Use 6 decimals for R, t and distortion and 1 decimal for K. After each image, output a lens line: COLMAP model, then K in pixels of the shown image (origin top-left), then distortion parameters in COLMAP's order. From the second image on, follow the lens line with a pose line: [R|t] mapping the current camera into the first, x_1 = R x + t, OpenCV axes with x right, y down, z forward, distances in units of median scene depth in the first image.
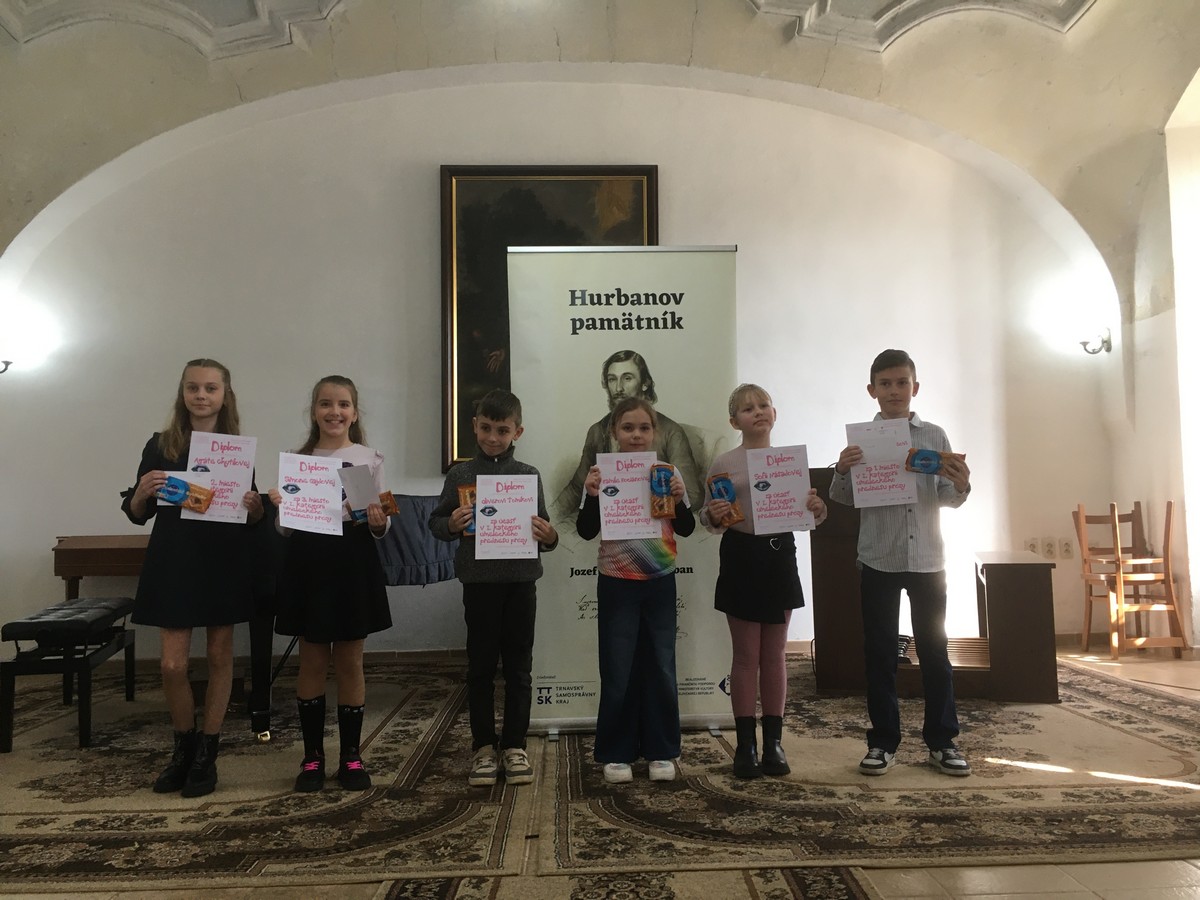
lens RADIAL K [[1019.5, 0, 600.0], [0, 1019.5, 450.0], [0, 0, 1]] dist [0.093402, -0.139431]
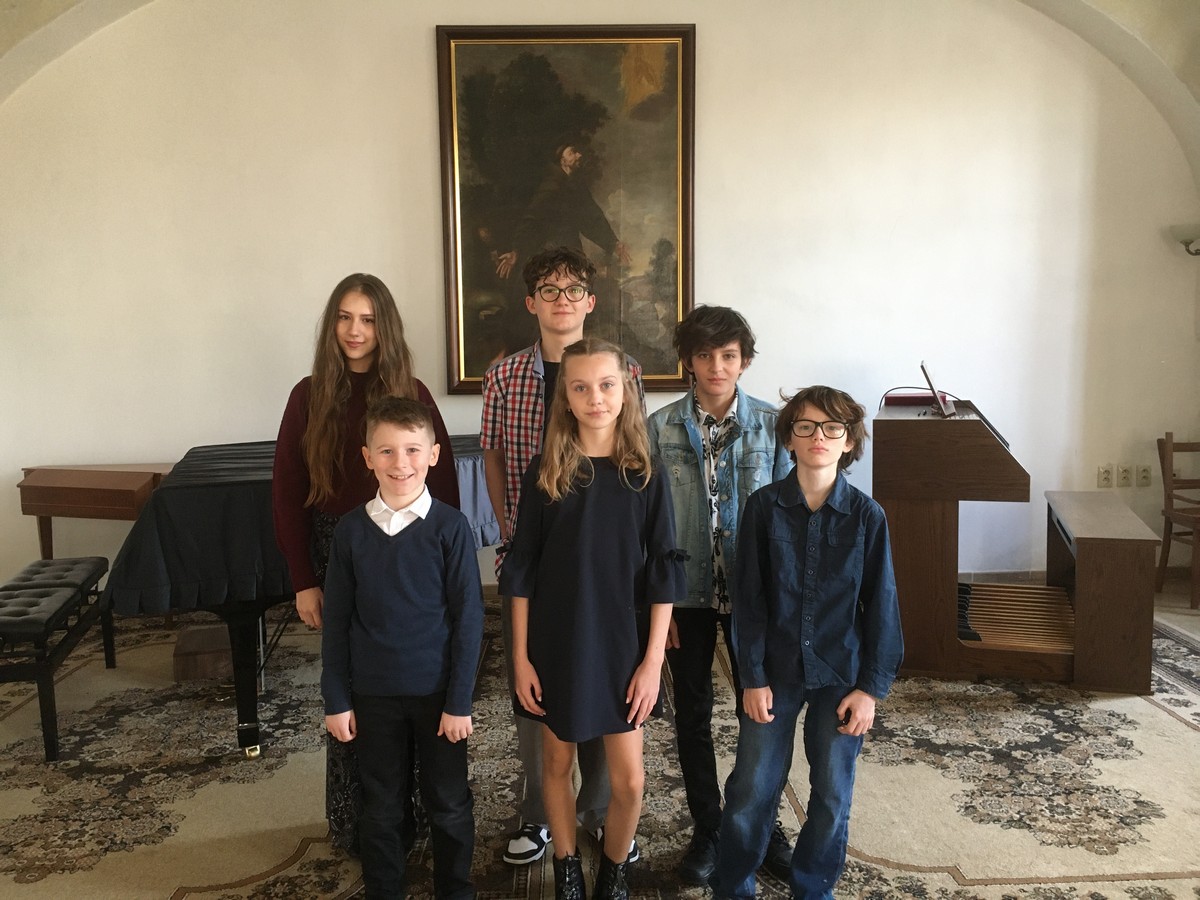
lens RADIAL K [[1022.3, 0, 601.2], [0, 1022.3, 449.9], [0, 0, 1]] dist [0.088411, -0.132500]
pose [[0.999976, 0.000596, -0.006864, -0.021966], [0.000578, 0.985472, 0.169837, -0.119629], [0.006865, -0.169837, 0.985448, 0.168191]]
